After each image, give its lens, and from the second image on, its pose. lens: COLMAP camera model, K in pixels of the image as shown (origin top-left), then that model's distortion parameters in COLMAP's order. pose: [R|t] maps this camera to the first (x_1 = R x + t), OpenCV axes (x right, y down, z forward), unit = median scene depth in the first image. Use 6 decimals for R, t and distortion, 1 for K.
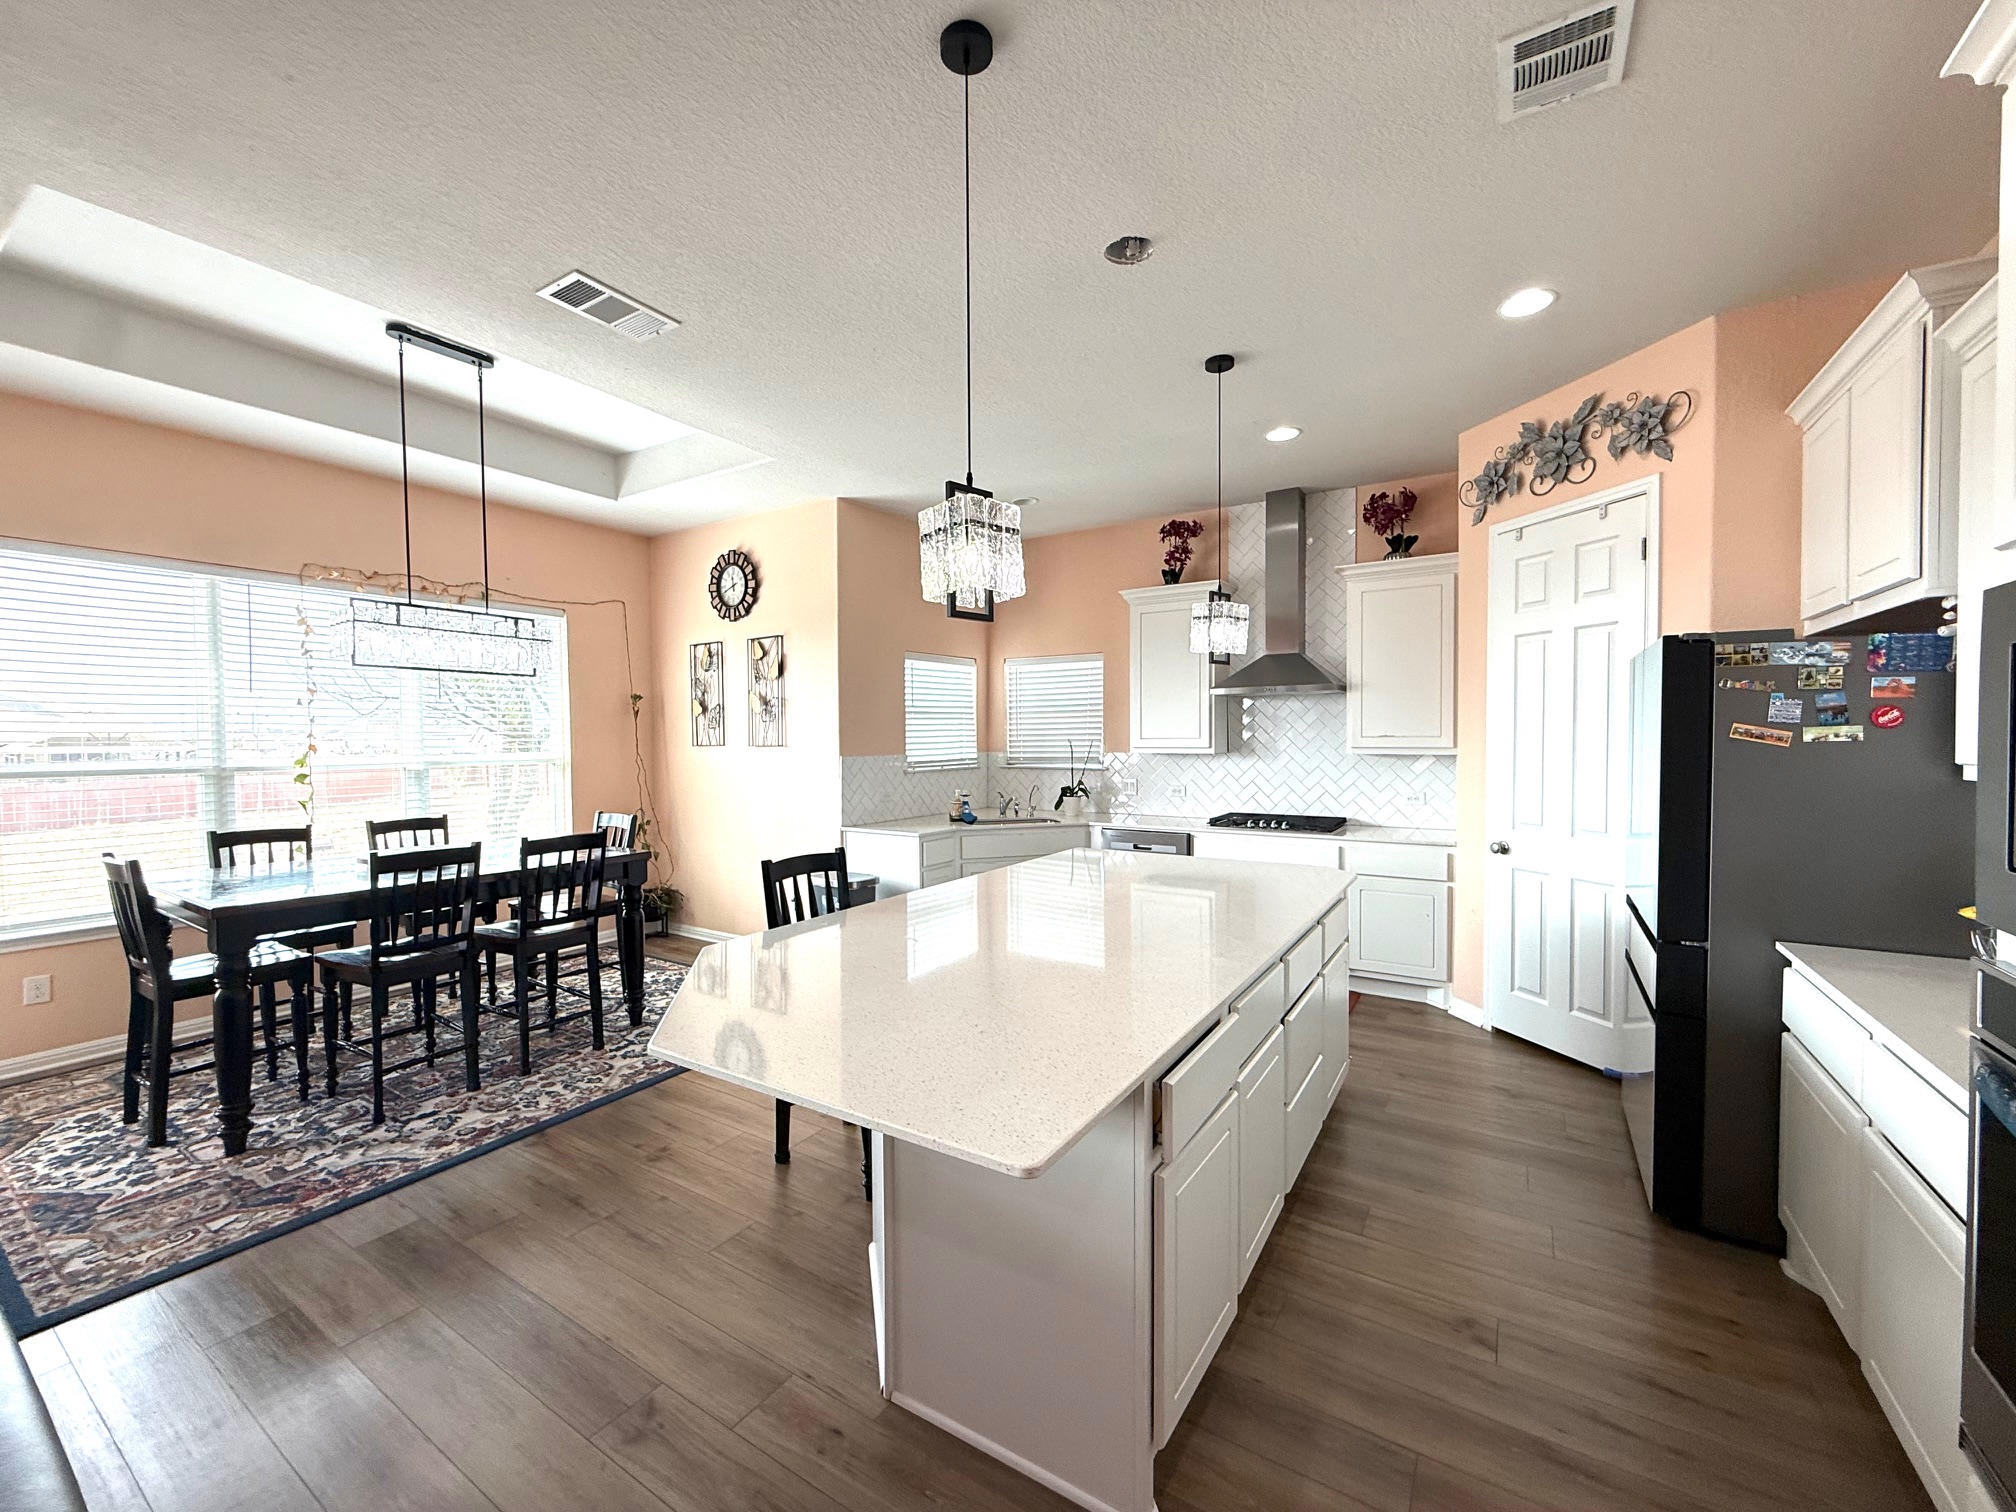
lens RADIAL K [[805.0, 0, 1003.3], [0, 805.0, 756.3], [0, 0, 1]] dist [-0.000679, -0.000244]
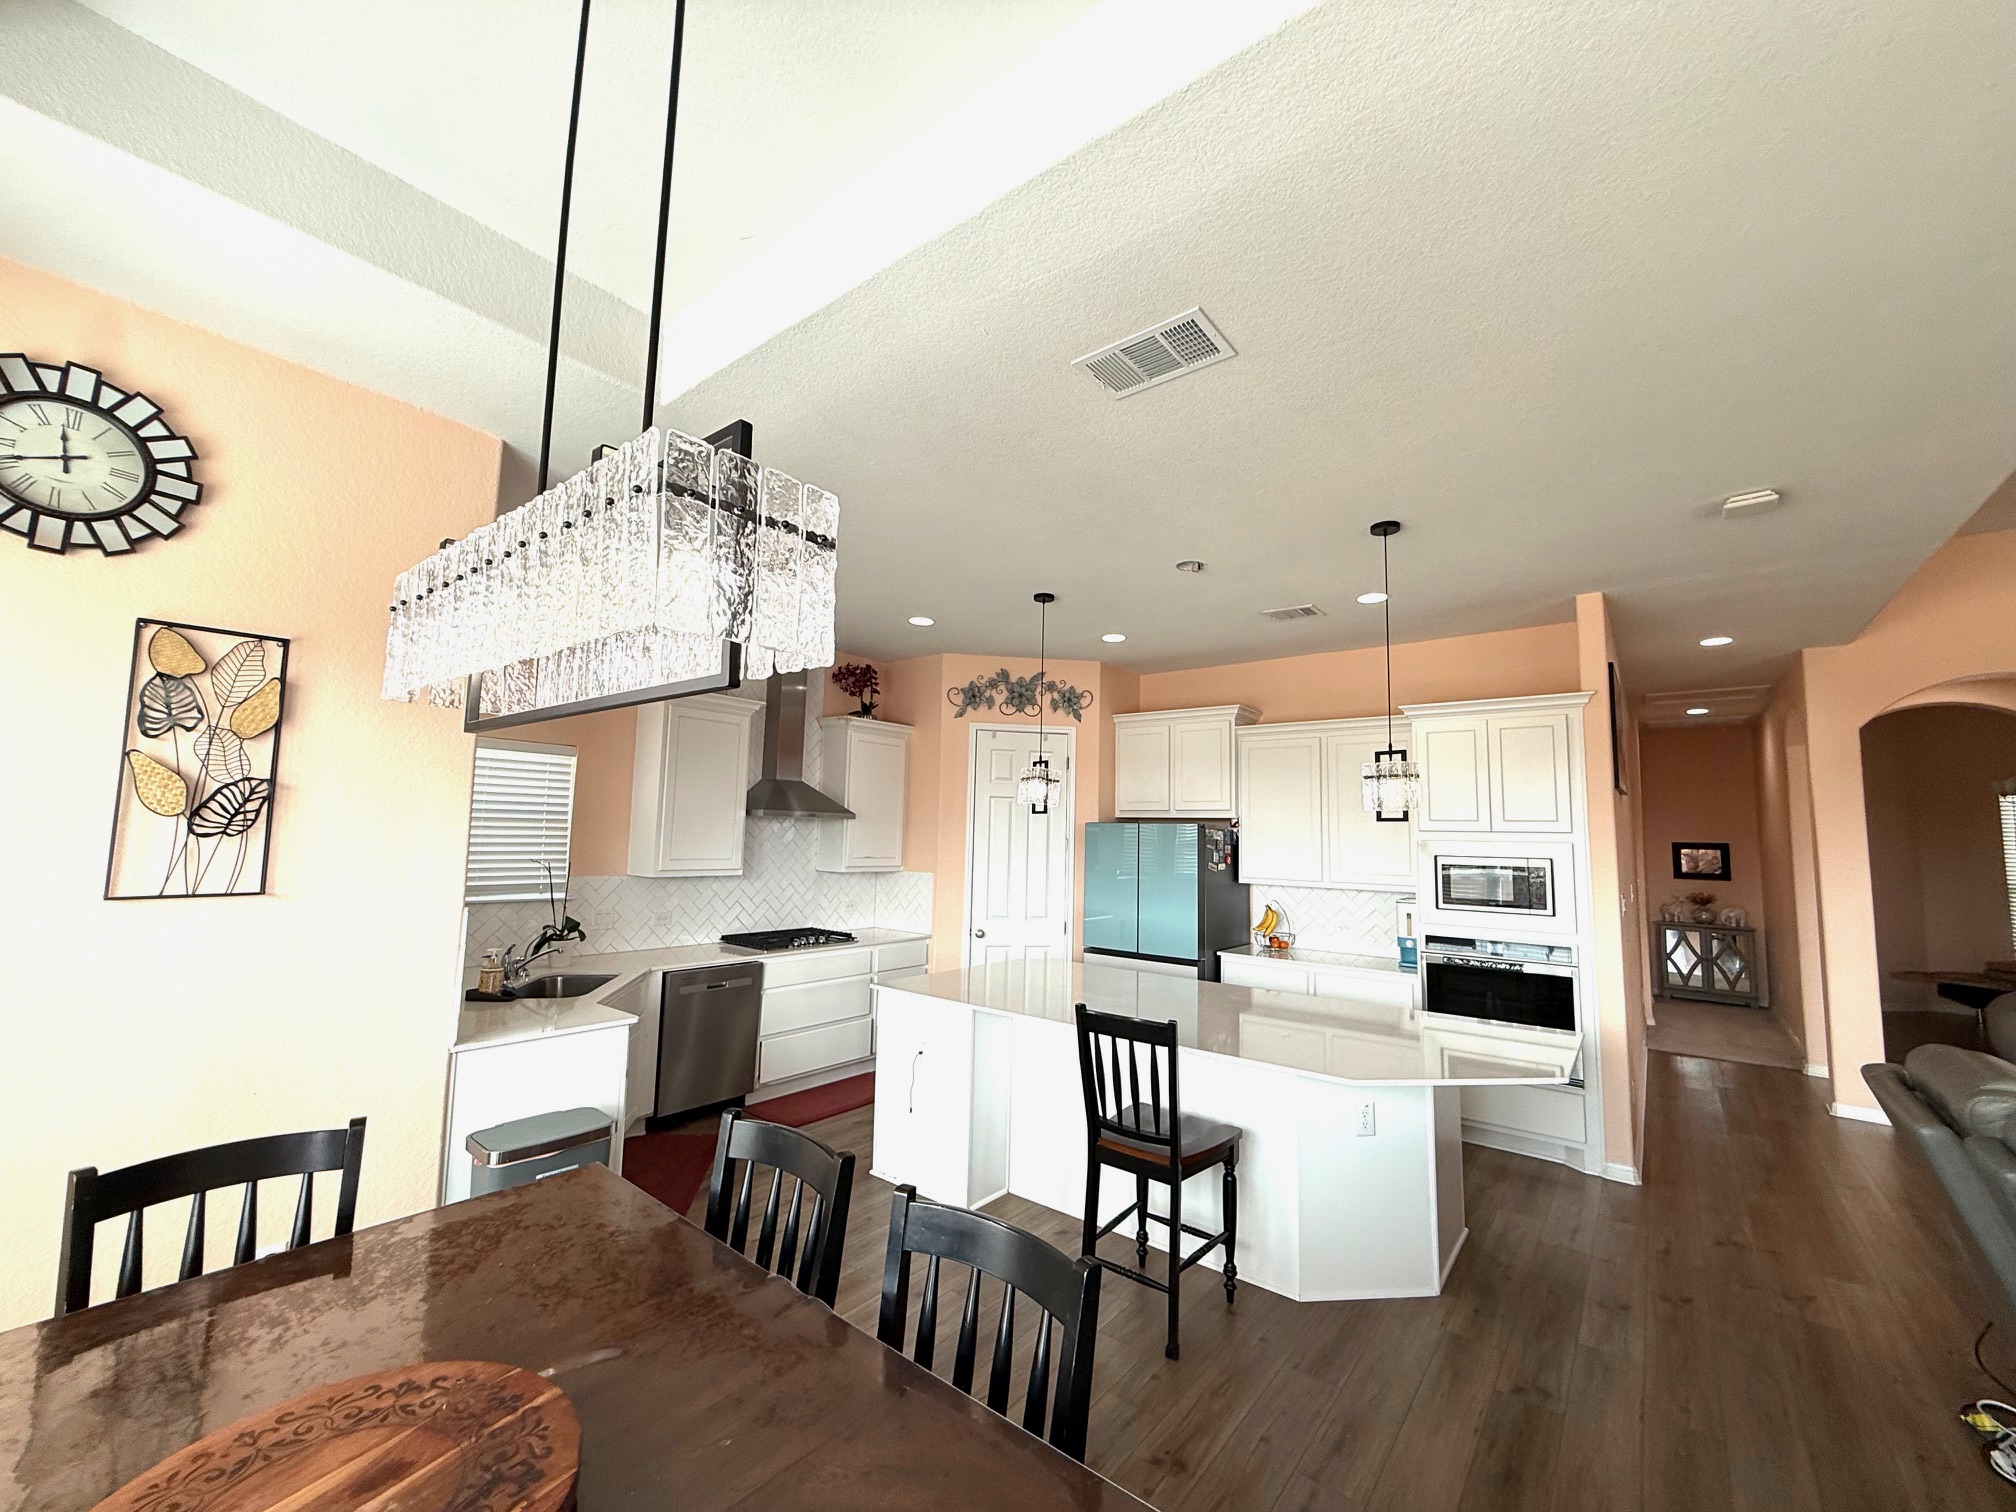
lens RADIAL K [[807.4, 0, 987.0], [0, 807.4, 779.2], [0, 0, 1]] dist [-0.000128, 0.000103]
pose [[0.132862, 0.082582, 0.987688, -0.666797], [-0.000874, 0.996532, -0.083204, -0.037485], [-0.991134, 0.010192, 0.132474, 0.566688]]
